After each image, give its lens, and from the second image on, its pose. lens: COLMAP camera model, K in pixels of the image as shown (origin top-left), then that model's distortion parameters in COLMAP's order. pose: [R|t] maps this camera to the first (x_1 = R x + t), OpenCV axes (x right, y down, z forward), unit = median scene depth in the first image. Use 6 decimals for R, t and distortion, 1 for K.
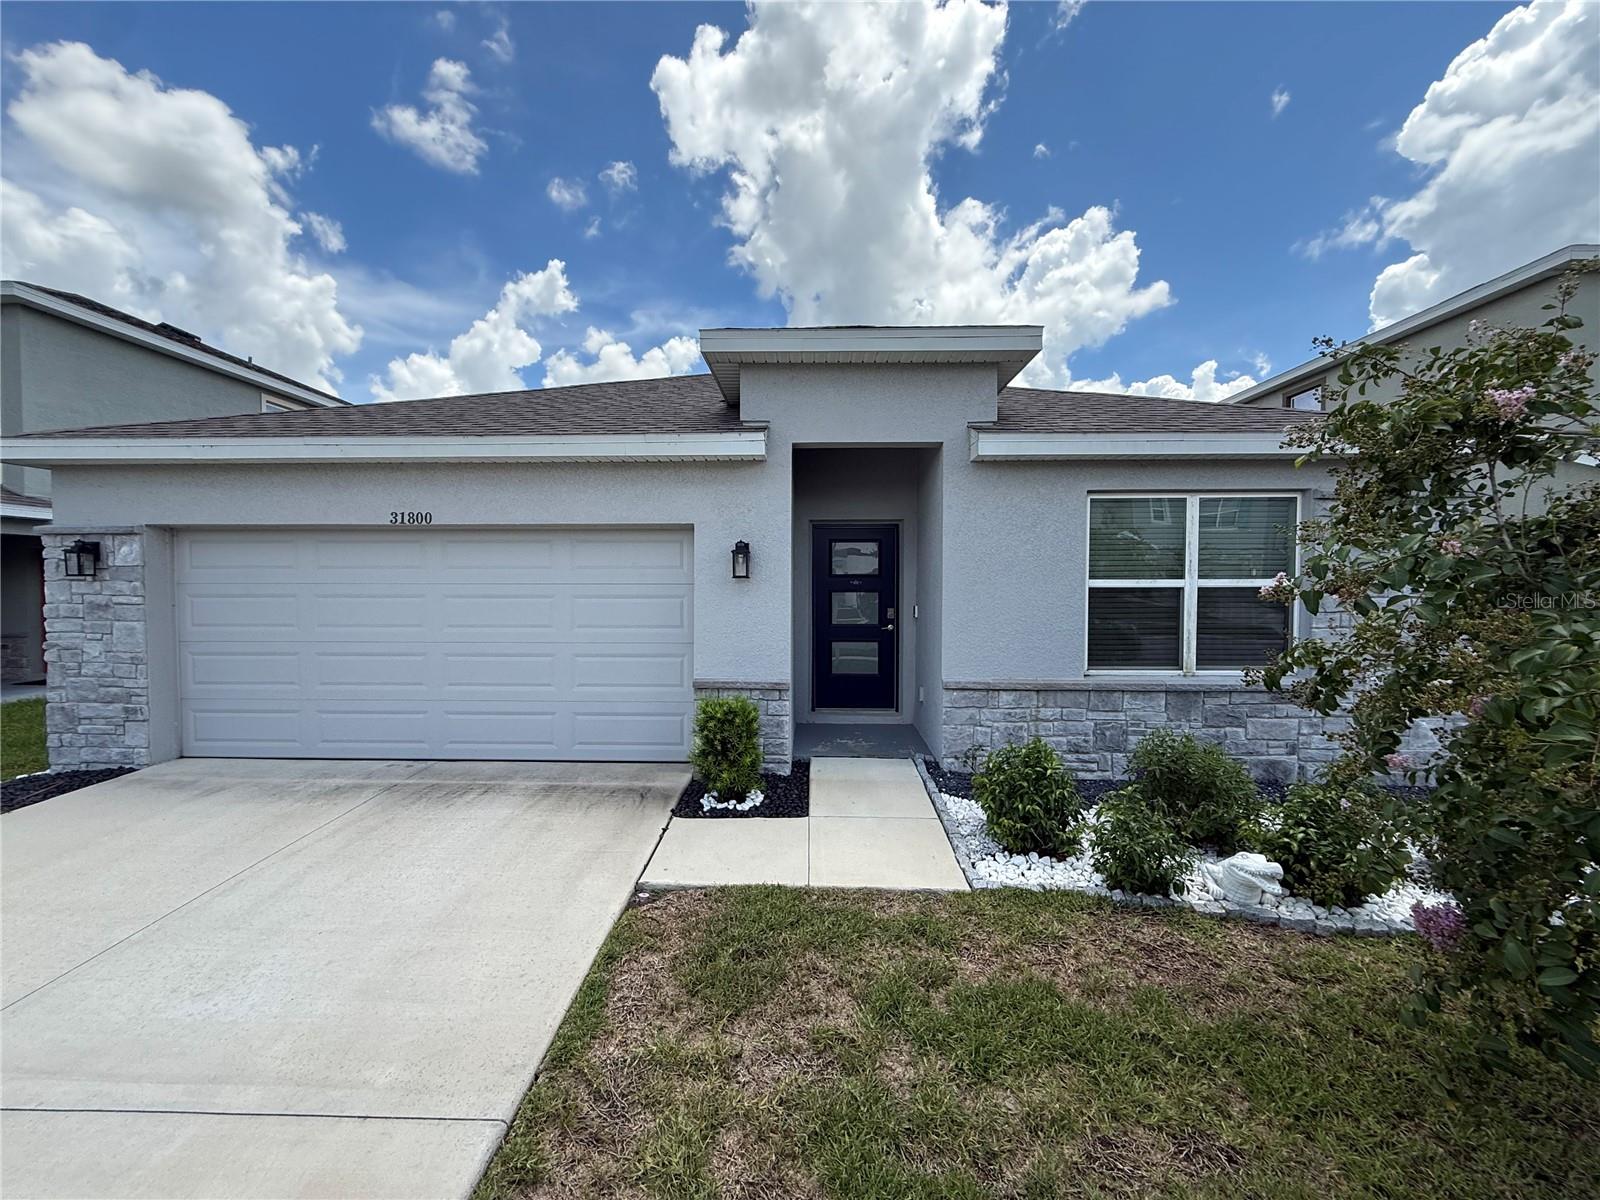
lens RADIAL K [[635.7, 0, 794.8], [0, 635.7, 598.7], [0, 0, 1]] dist [0.000162, 0.000468]
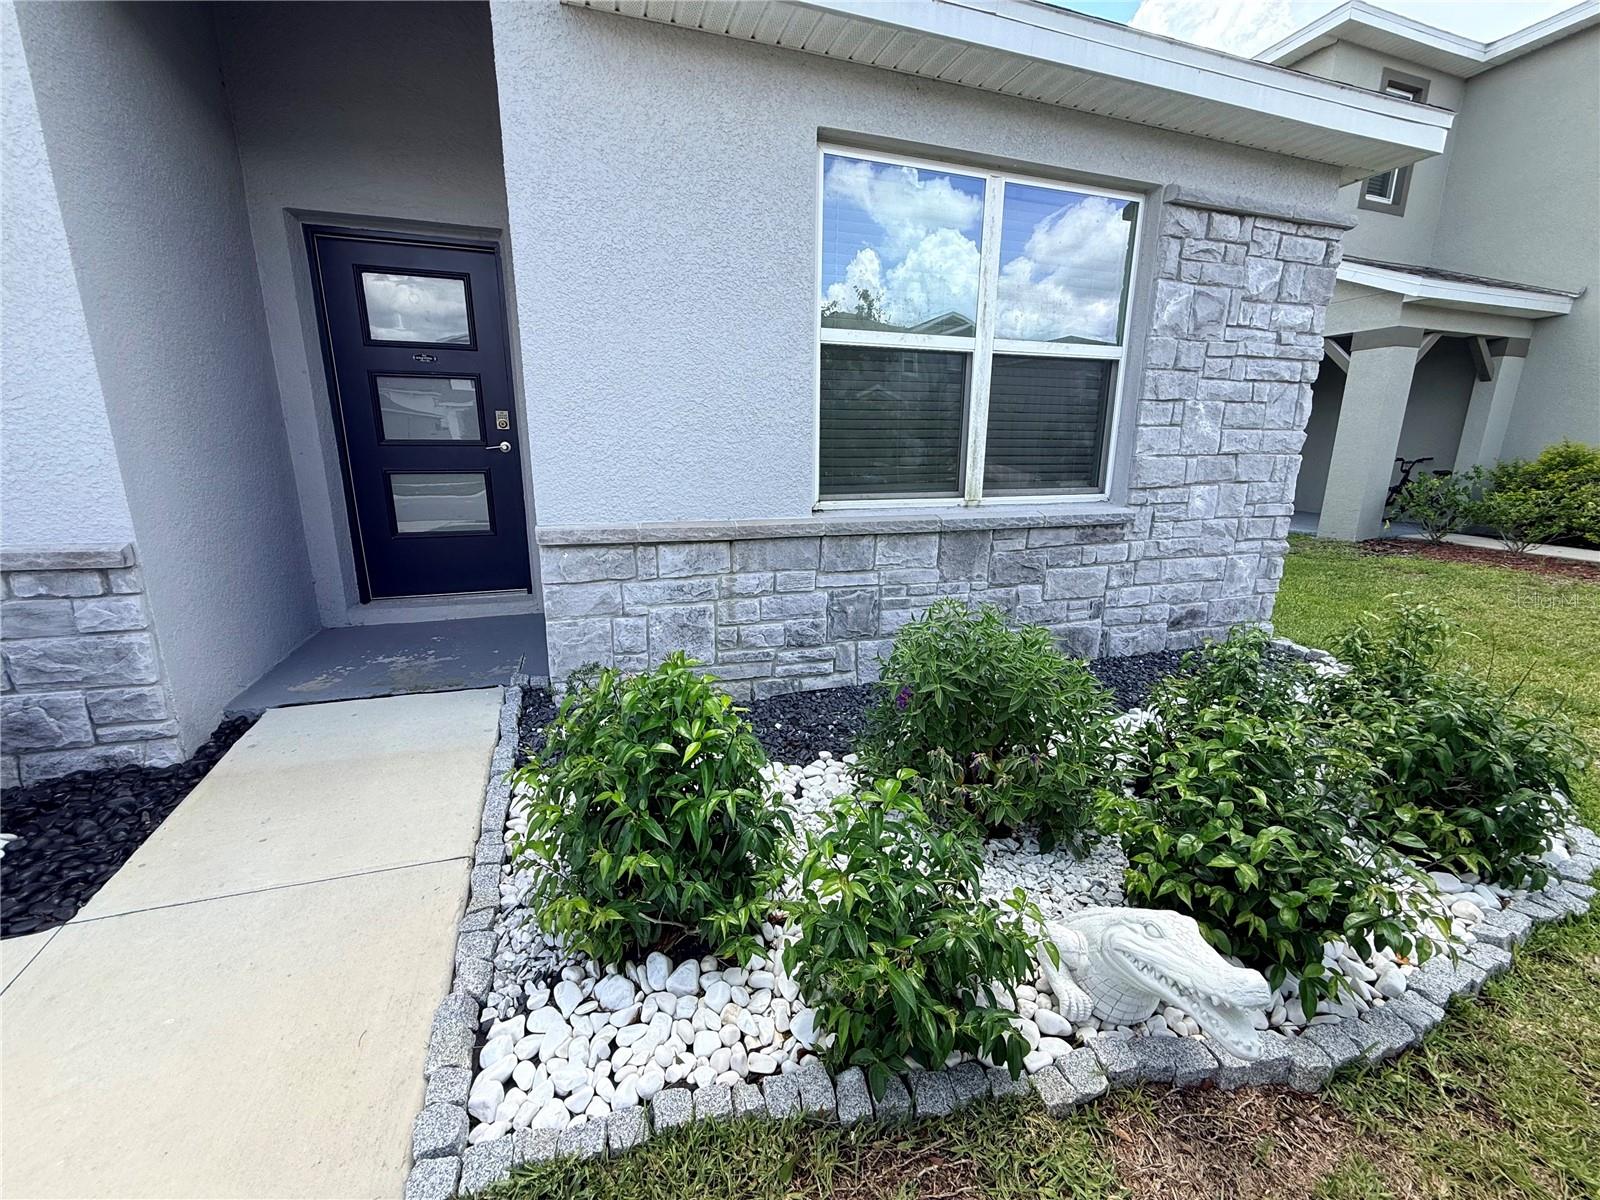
lens RADIAL K [[635.7, 0, 794.8], [0, 635.7, 598.7], [0, 0, 1]] dist [0.000162, 0.000468]
pose [[0.938134, -0.076714, 0.337668, 0.250526], [0.006260, 0.978749, 0.204966, 0.083264], [-0.346216, -0.190172, 0.918678, 0.487873]]
